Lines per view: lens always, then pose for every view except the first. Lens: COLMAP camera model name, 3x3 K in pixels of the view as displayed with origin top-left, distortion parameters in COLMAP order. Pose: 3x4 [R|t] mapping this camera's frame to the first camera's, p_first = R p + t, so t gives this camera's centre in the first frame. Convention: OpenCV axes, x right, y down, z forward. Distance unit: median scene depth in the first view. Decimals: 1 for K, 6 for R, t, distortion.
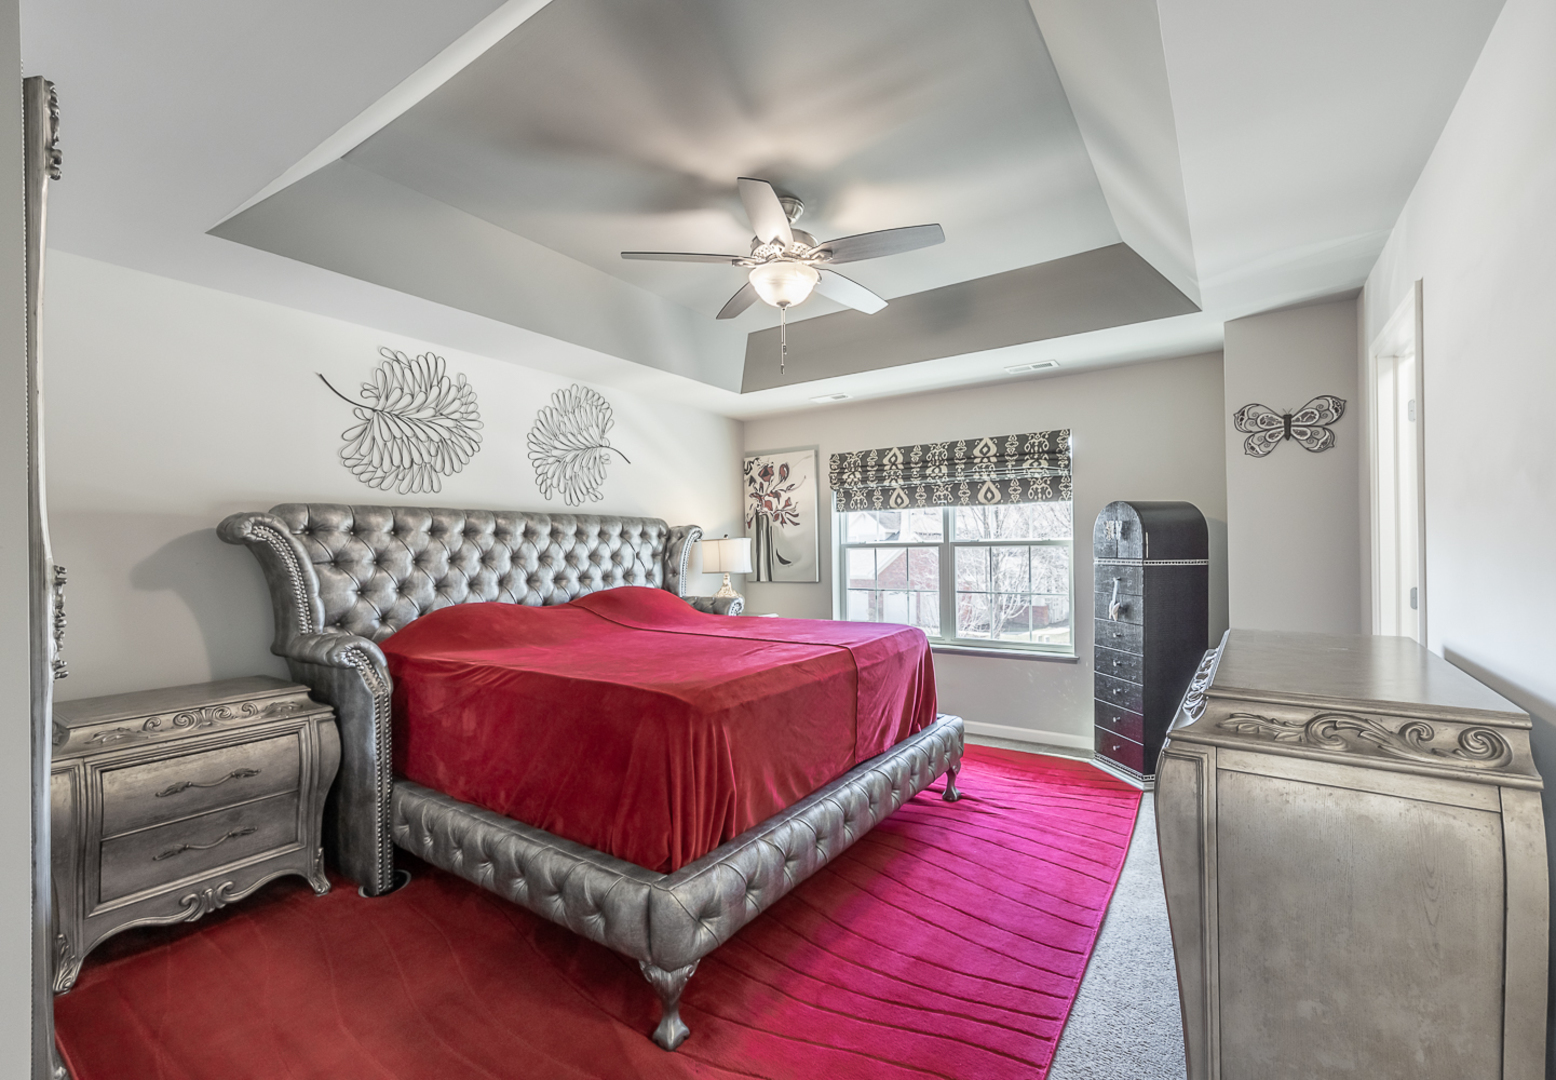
lens RADIAL K [[673.0, 0, 780.1], [0, 673.0, 551.8], [0, 0, 1]] dist [0.000989, -0.000362]
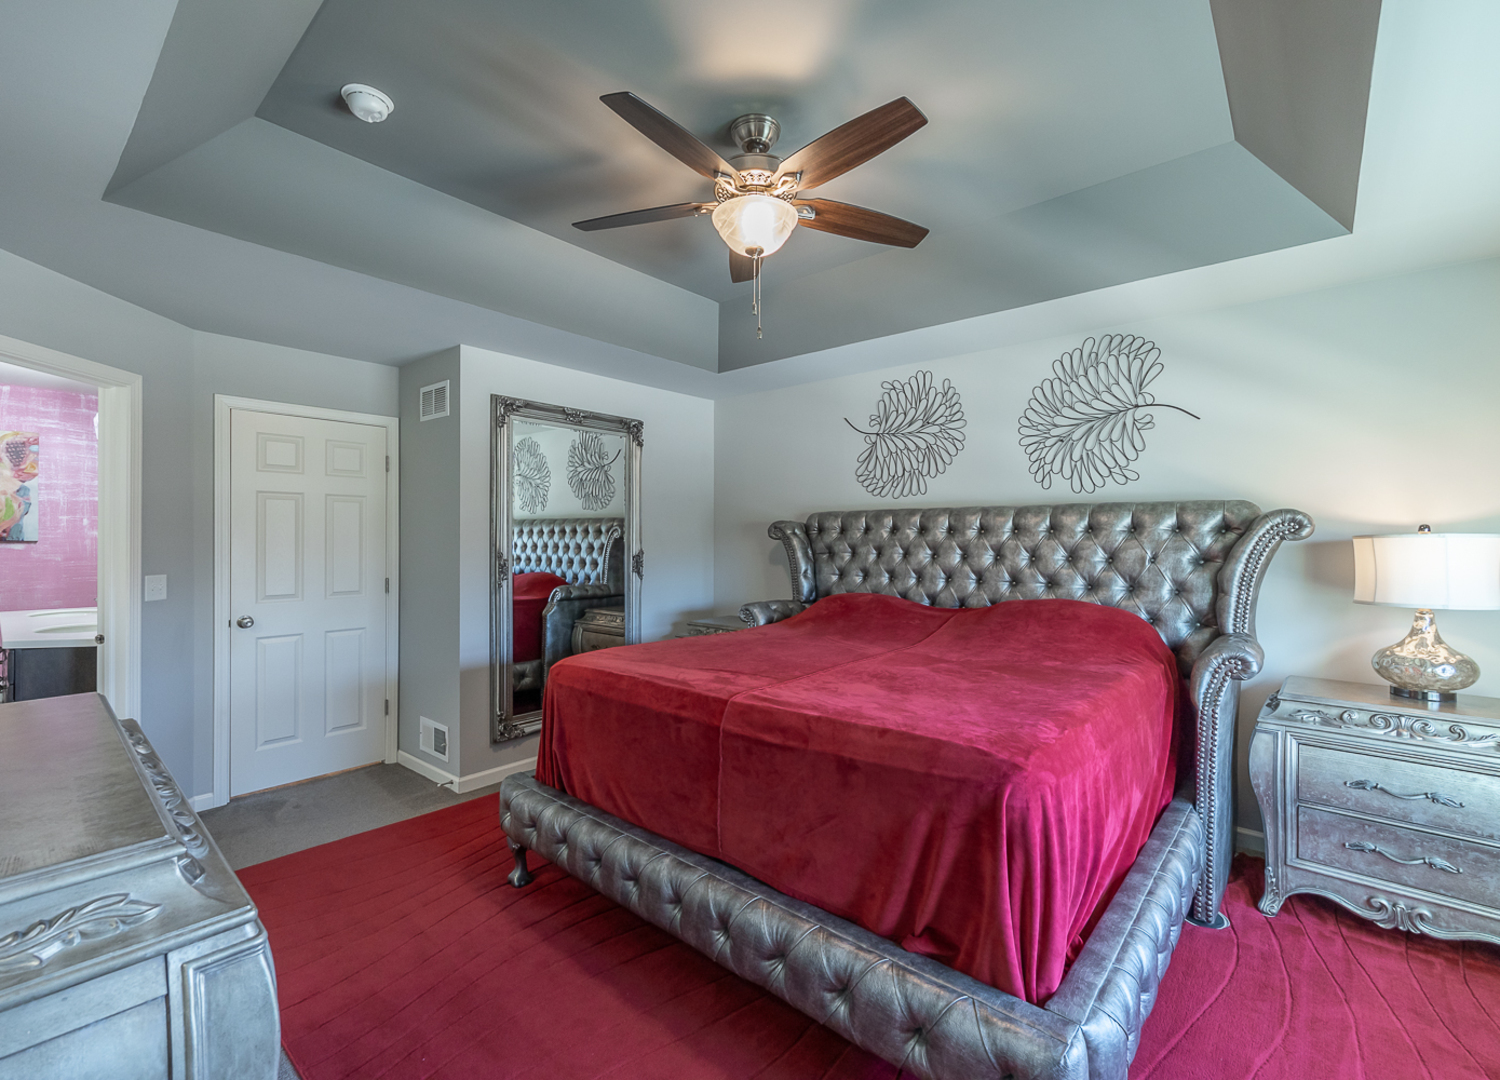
lens RADIAL K [[649.1, 0, 750.8], [0, 649.1, 545.2], [0, 0, 1]] dist [-0.030970, -0.000017]
pose [[-0.120489, 0.009201, -0.992672, 0.571692], [-0.016822, 0.999795, 0.011308, -0.010931], [0.992572, 0.018061, -0.120309, 0.824293]]
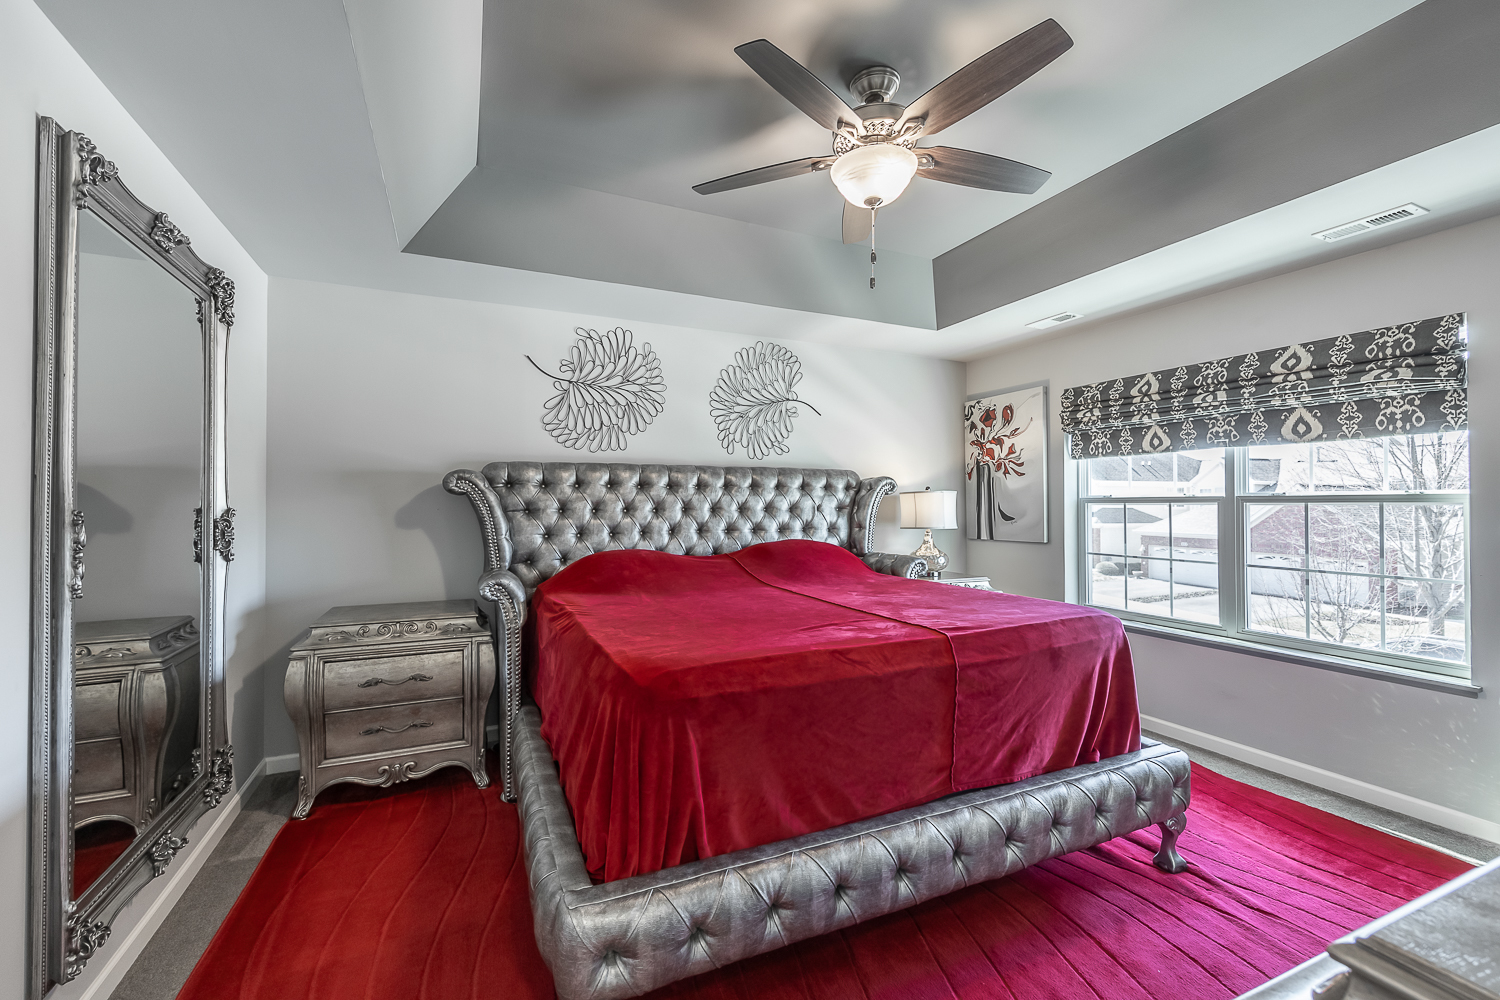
lens RADIAL K [[612.2, 0, 750.0], [0, 612.2, 500.0], [0, 0, 1]] dist [-0.000049, 0.000138]
pose [[0.852093, 0.008464, -0.523321, 0.206844], [-0.011616, 0.999929, -0.002740, -0.003452], [0.523261, 0.008414, 0.852131, 0.227087]]
